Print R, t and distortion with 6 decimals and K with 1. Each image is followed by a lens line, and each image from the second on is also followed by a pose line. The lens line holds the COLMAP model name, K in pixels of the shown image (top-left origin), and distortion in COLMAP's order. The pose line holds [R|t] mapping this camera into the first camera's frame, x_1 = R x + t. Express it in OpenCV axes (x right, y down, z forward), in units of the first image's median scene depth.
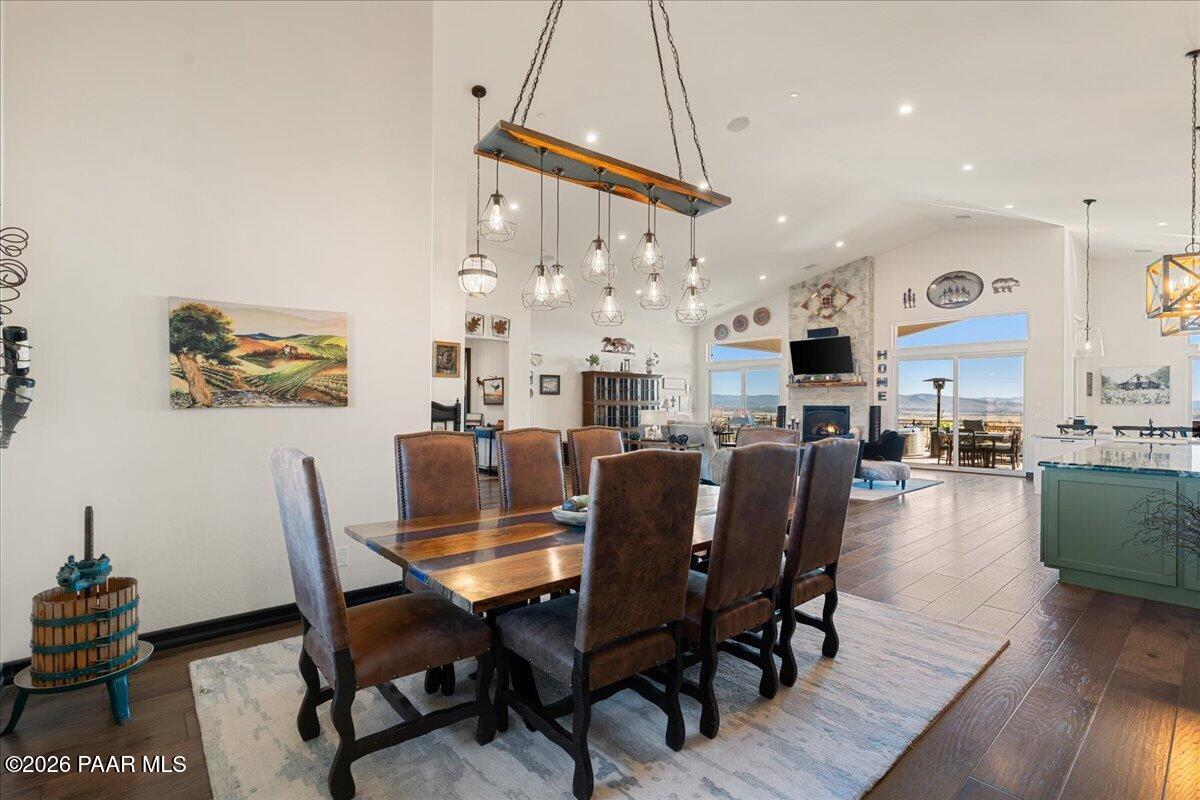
lens RADIAL K [[542.5, 0, 601.9], [0, 542.5, 403.7], [0, 0, 1]] dist [-0.000934, 0.000198]
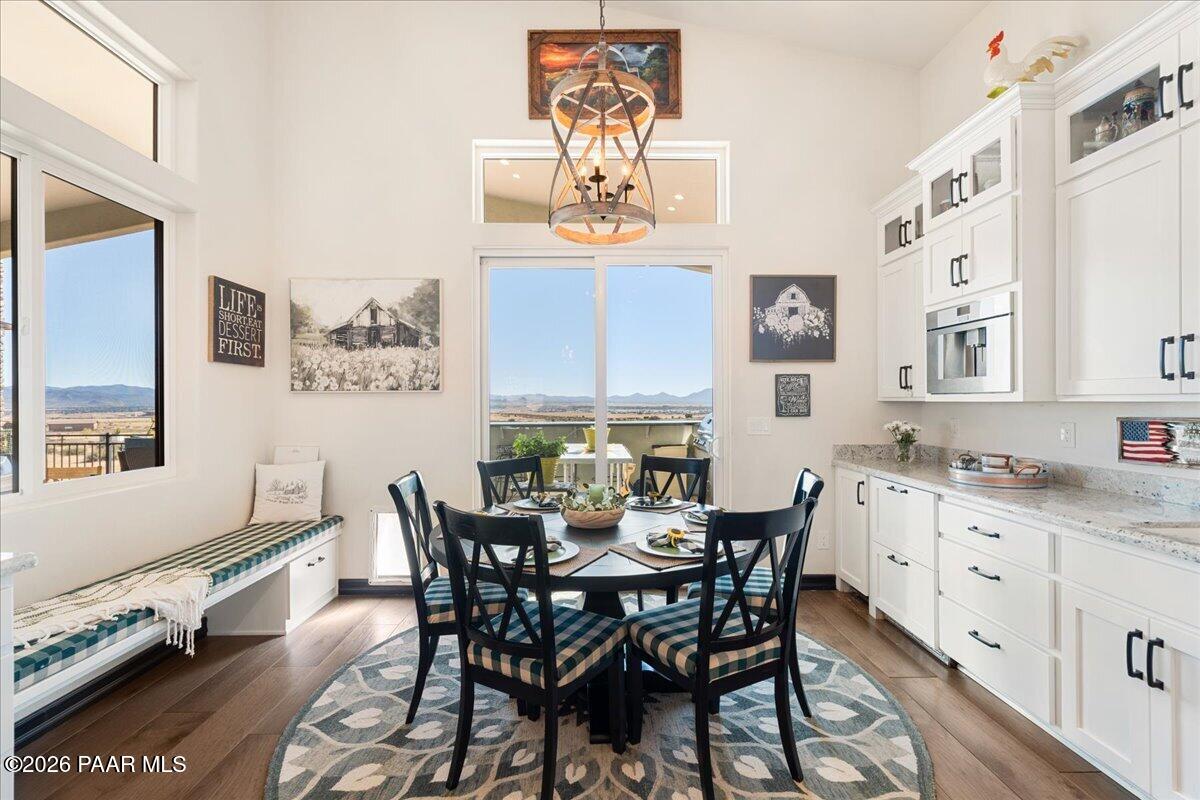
lens RADIAL K [[537.3, 0, 597.0], [0, 537.3, 398.4], [0, 0, 1]] dist [-0.001992, 0.000221]
pose [[0.645548, -0.005312, 0.763701, 0.749957], [0.008394, 0.999965, -0.000140, 0.005394], [-0.763674, 0.006501, 0.645570, 0.621032]]
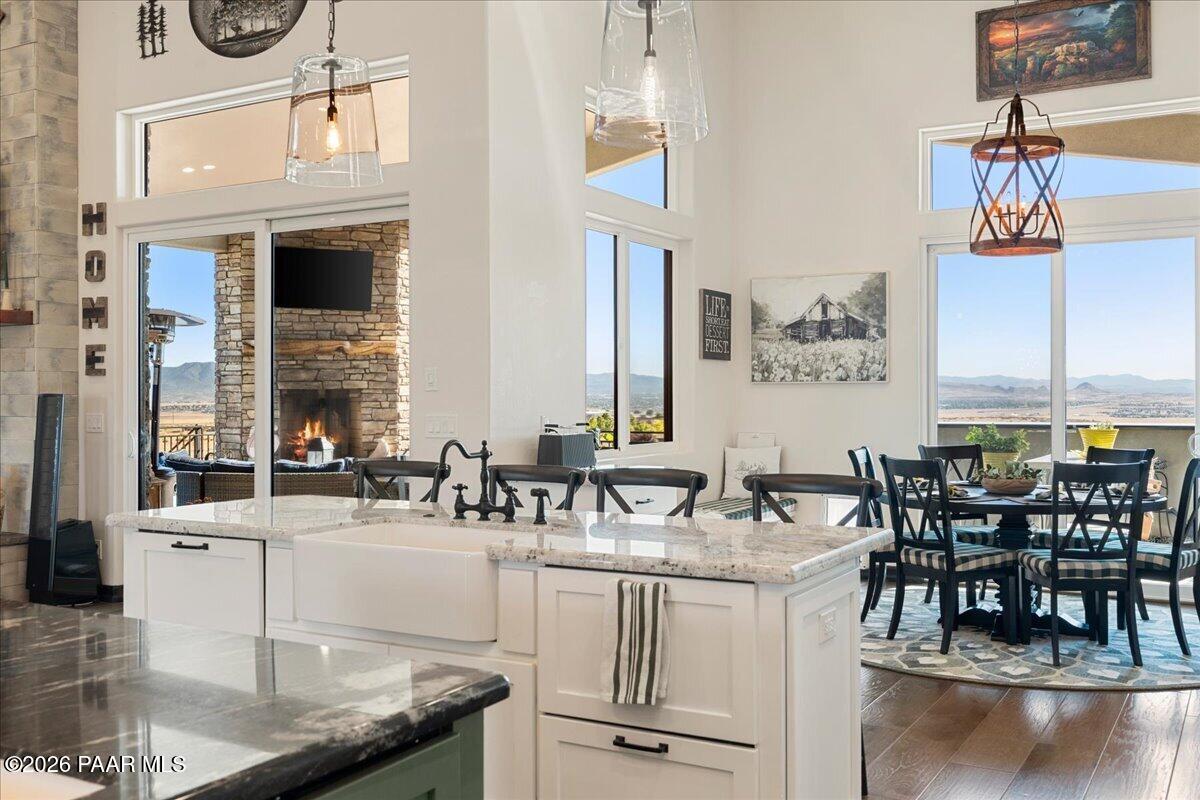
lens RADIAL K [[1138.5, 0, 601.1], [0, 1138.5, 392.7], [0, 0, 1]] dist [-0.000335, 0.011432]
pose [[0.946092, -0.008102, 0.323797, 0.559172], [0.007947, 0.999967, 0.001801, 0.004367], [-0.323801, 0.000869, 0.946125, 0.321656]]
